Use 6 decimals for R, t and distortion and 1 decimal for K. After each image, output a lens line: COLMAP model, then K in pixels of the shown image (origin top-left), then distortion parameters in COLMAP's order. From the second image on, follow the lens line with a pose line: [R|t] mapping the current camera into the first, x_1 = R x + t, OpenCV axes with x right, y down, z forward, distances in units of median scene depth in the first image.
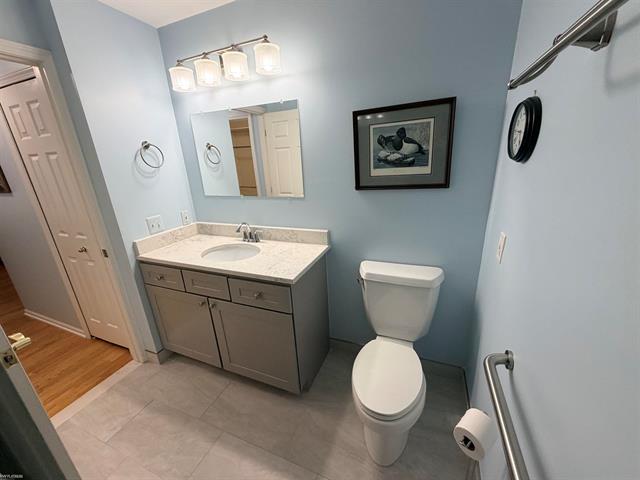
lens RADIAL K [[256.2, 0, 320.0], [0, 256.2, 240.5], [0, 0, 1]] dist [-0.002783, -0.000739]
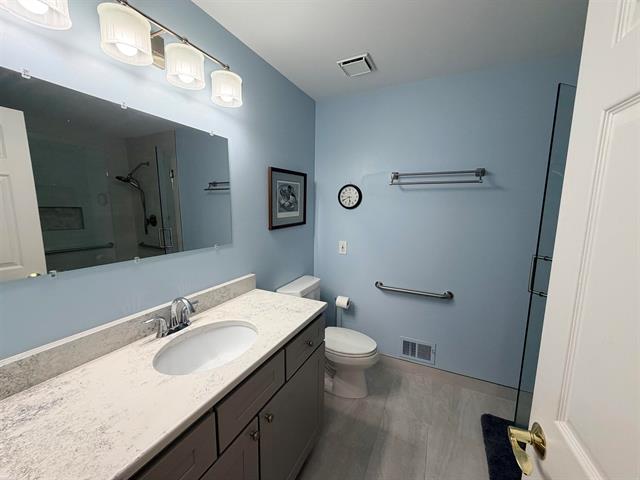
lens RADIAL K [[256.2, 0, 319.3], [0, 256.2, 239.9], [0, 0, 1]] dist [-0.002783, -0.000739]
pose [[0.056773, -0.082372, 0.994983, -1.091451], [0.299459, 0.952110, 0.061736, -0.173703], [-0.952419, 0.294451, 0.078721, 0.771356]]
